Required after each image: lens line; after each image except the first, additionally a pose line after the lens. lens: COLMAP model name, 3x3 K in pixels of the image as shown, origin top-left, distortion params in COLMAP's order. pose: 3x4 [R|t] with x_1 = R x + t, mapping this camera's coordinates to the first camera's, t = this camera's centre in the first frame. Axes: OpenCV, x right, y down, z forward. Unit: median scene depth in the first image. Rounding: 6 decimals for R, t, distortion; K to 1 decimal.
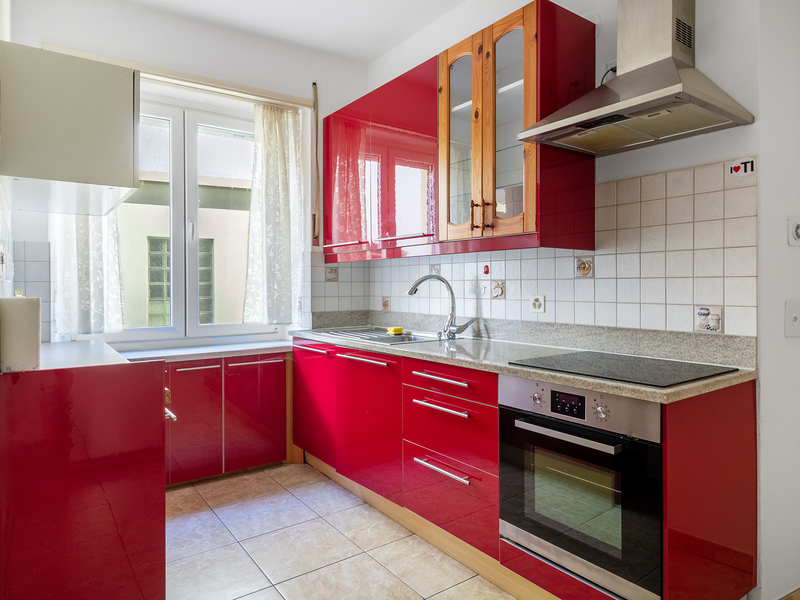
lens RADIAL K [[521.9, 0, 400.2], [0, 521.9, 293.1], [0, 0, 1]] dist [0.011313, -0.002725]
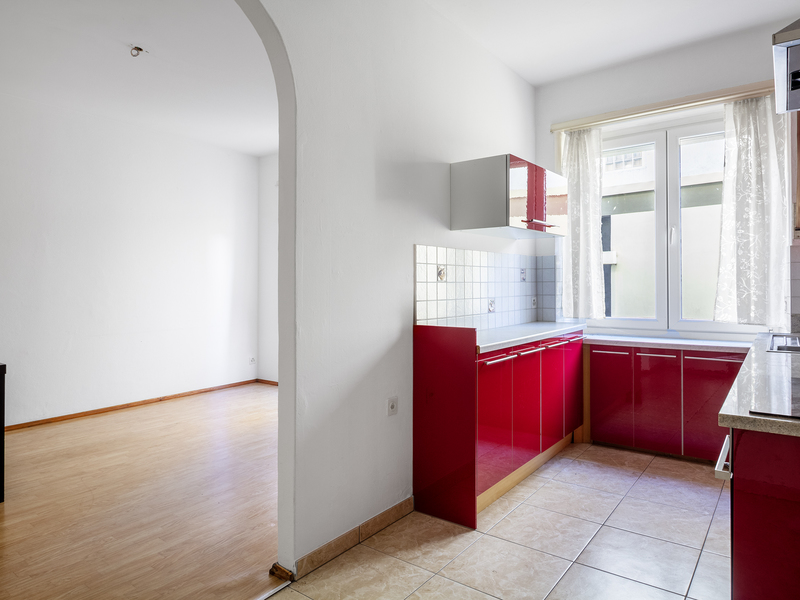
lens RADIAL K [[521.9, 0, 400.2], [0, 521.9, 296.8], [0, 0, 1]] dist [0.011313, -0.002725]
pose [[0.305469, 0.025714, -0.951855, 0.493887], [-0.012985, 0.999655, 0.022839, -0.004668], [0.952113, 0.005383, 0.305698, 0.096317]]
